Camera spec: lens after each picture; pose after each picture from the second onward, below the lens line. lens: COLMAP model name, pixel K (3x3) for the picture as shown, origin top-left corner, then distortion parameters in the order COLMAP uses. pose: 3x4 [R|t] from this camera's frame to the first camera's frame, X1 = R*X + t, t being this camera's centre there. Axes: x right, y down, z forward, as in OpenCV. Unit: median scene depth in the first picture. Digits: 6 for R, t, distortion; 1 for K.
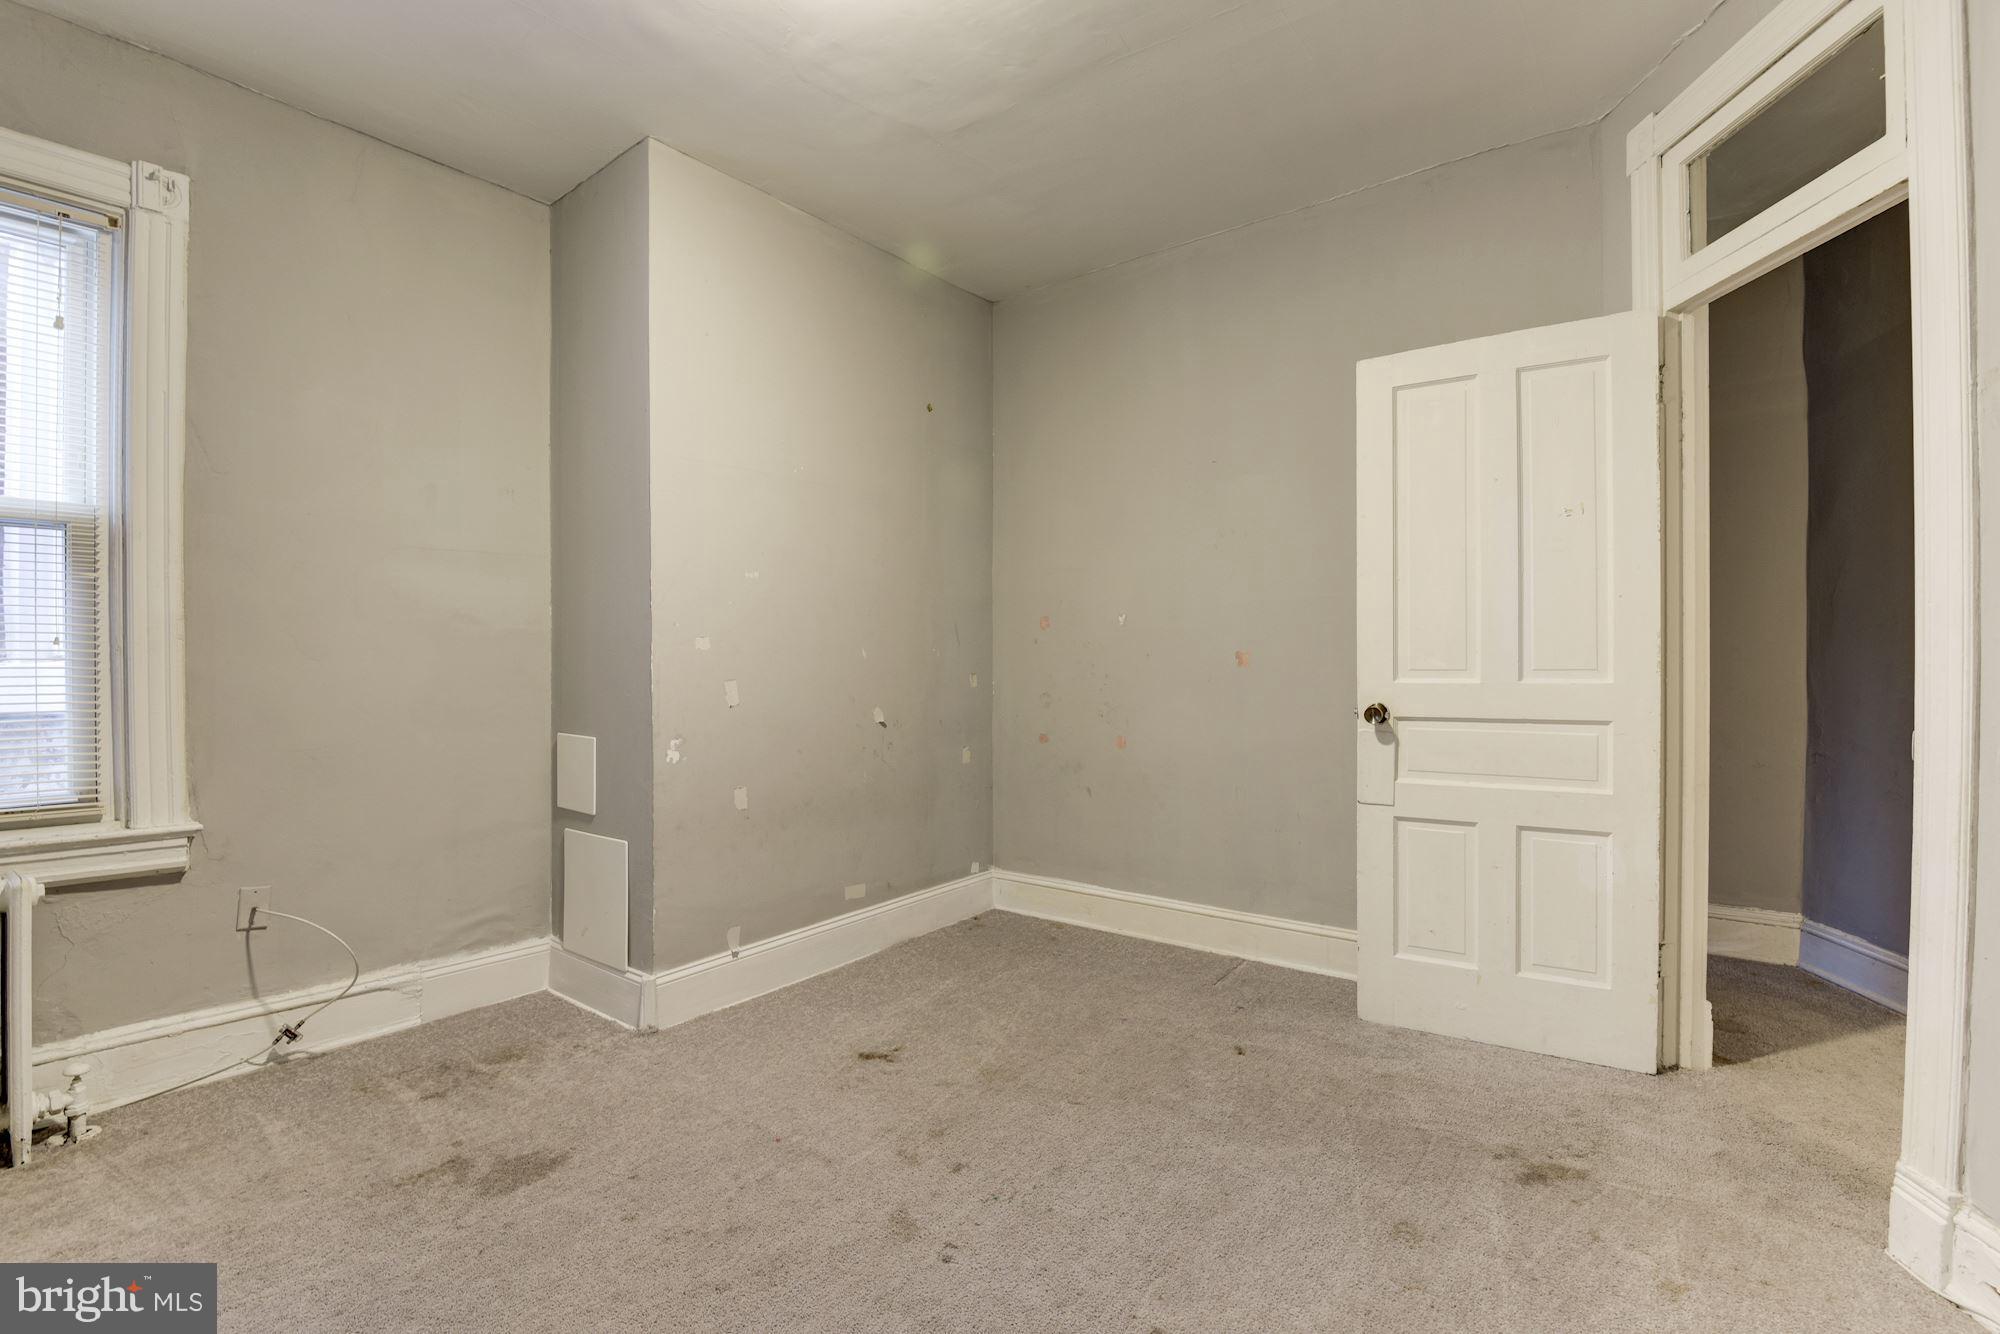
lens RADIAL K [[882.6, 0, 997.1], [0, 882.6, 658.7], [0, 0, 1]] dist [0.000012, -0.013256]
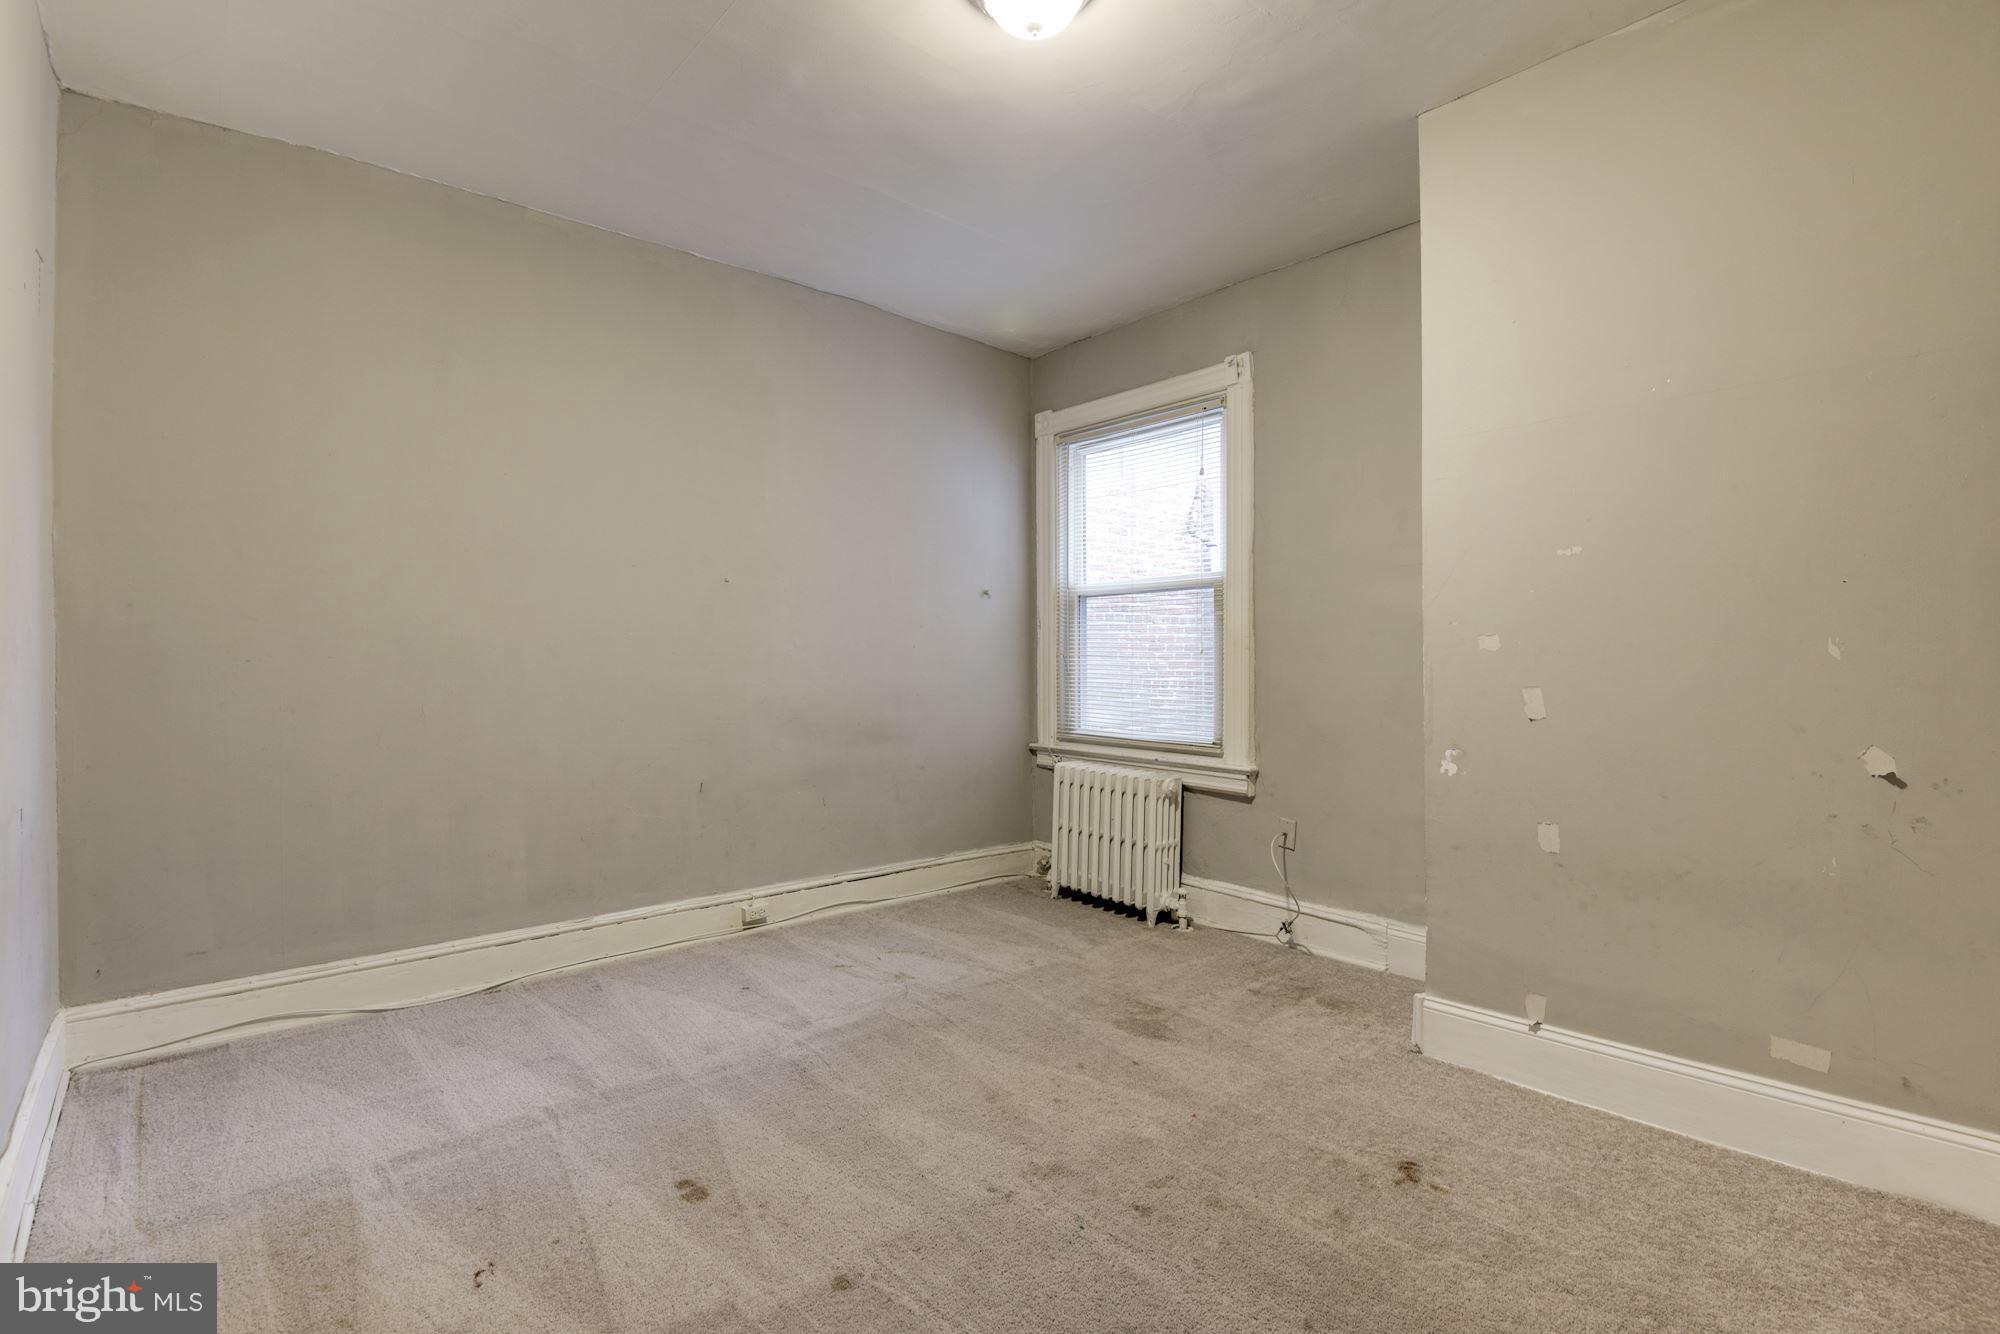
lens RADIAL K [[931.5, 0, 999.1], [0, 931.5, 659.0], [0, 0, 1]] dist [0.001688, -0.016458]
pose [[-0.180103, -0.001584, -0.983647, 0.738797], [0.005451, 0.999982, -0.002608, -0.002035], [0.983633, -0.005832, -0.180091, 0.799755]]
